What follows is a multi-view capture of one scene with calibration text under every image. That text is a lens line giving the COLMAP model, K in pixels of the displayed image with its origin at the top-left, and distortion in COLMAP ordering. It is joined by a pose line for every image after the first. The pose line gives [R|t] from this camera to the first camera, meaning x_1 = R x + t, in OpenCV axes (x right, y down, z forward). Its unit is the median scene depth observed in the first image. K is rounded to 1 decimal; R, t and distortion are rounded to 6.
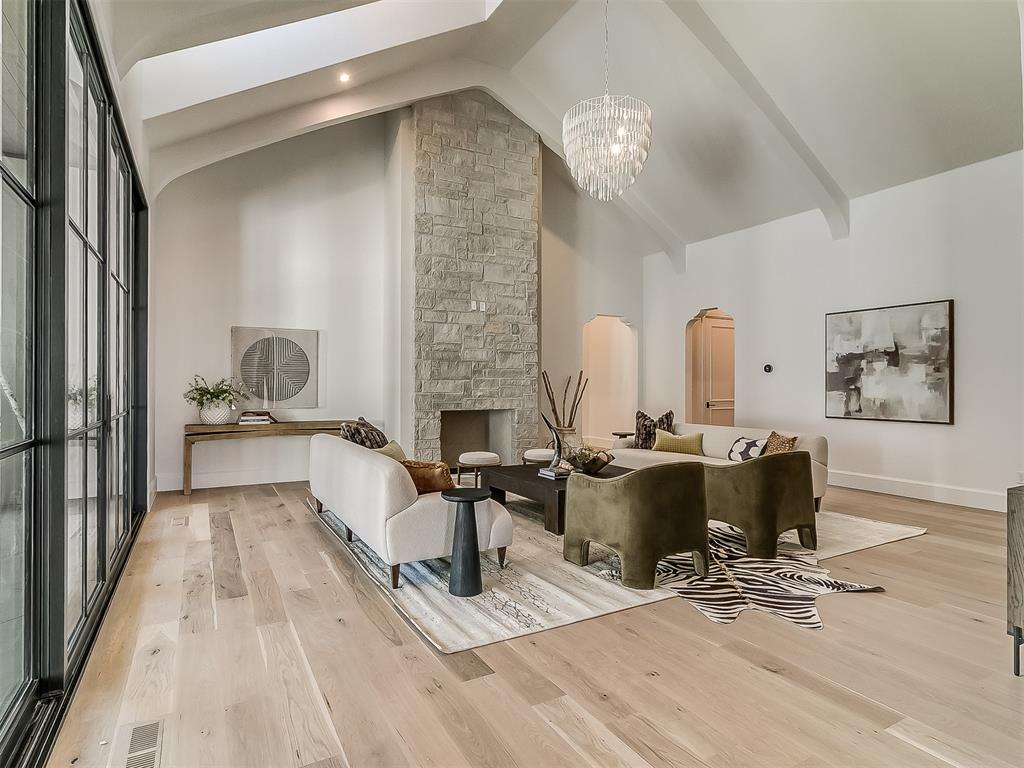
lens RADIAL K [[542.5, 0, 506.4], [0, 542.5, 379.0], [0, 0, 1]] dist [0.008175, 0.001473]
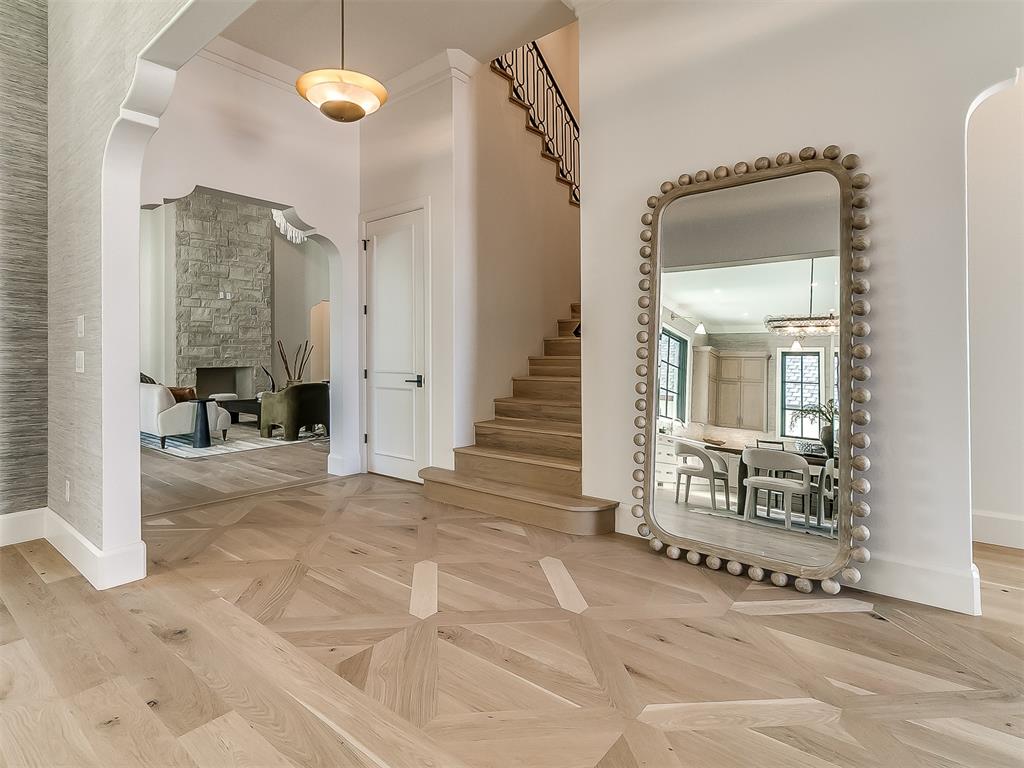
lens RADIAL K [[542.5, 0, 471.1], [0, 542.5, 350.8], [0, 0, 1]] dist [0.008175, 0.001473]
pose [[0.948057, -0.003505, 0.318082, 0.111572], [0.002139, 0.999987, 0.004643, 0.008112], [-0.318094, -0.003721, 0.948052, -0.602515]]
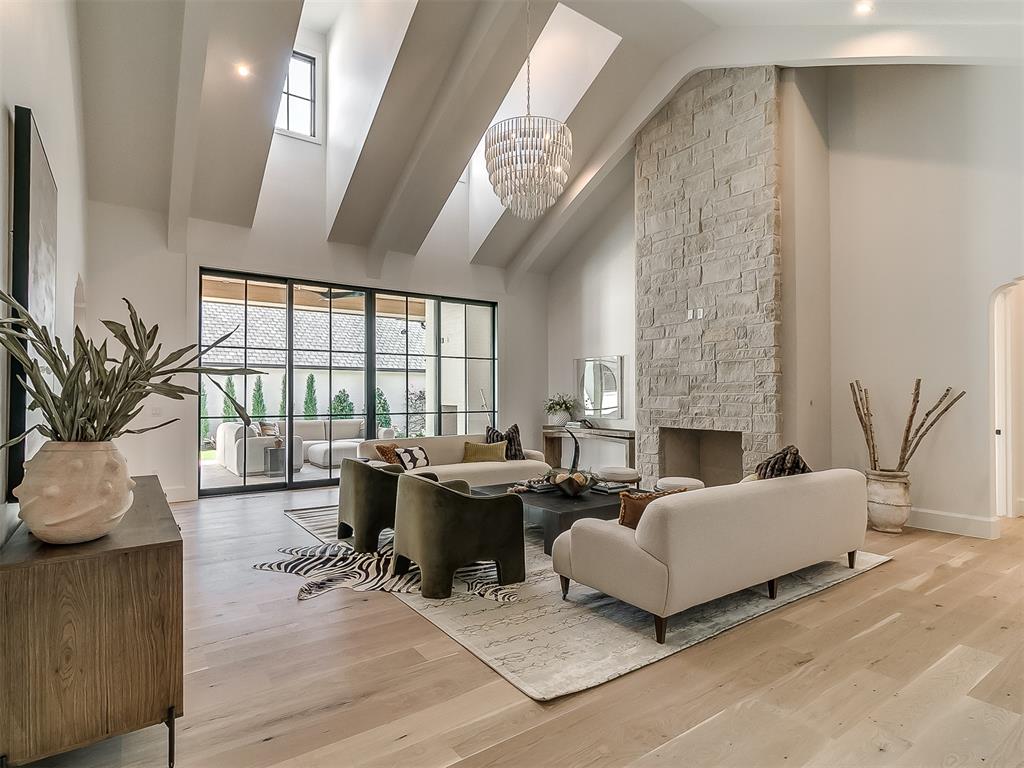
lens RADIAL K [[542.5, 0, 502.5], [0, 542.5, 391.4], [0, 0, 1]] dist [0.008175, 0.001473]
pose [[0.100437, -0.008192, -0.994910, 0.834051], [0.007666, 0.999943, -0.007459, -0.001415], [0.994914, -0.006878, 0.100494, 0.602915]]
